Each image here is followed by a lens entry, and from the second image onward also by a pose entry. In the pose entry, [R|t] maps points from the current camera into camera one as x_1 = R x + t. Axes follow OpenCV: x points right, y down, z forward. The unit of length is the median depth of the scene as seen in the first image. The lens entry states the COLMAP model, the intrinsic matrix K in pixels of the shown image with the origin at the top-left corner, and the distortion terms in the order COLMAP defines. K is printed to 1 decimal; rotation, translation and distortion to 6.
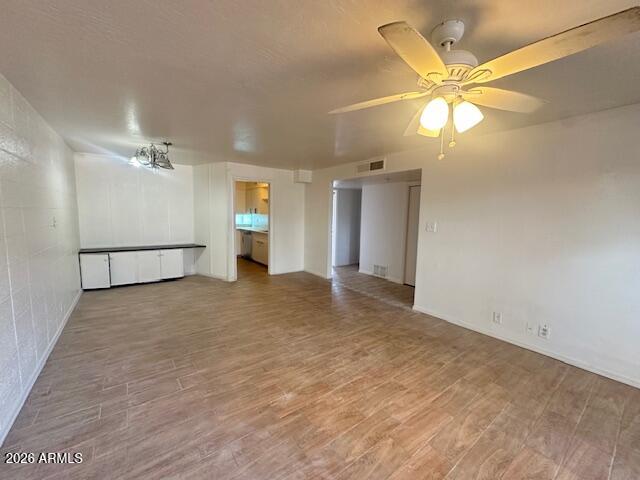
lens RADIAL K [[256.6, 0, 319.3], [0, 256.6, 239.1], [0, 0, 1]] dist [0.000412, -0.000123]
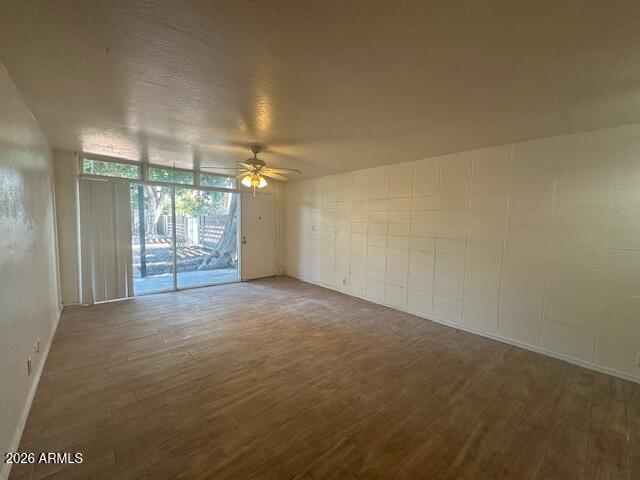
lens RADIAL K [[256.6, 0, 319.7], [0, 256.6, 239.8], [0, 0, 1]] dist [0.000412, -0.000123]
pose [[-0.995396, -0.036609, -0.088585, 0.027074], [-0.051655, 0.983384, 0.174034, -0.210978], [0.080742, 0.177808, -0.980747, 2.045921]]
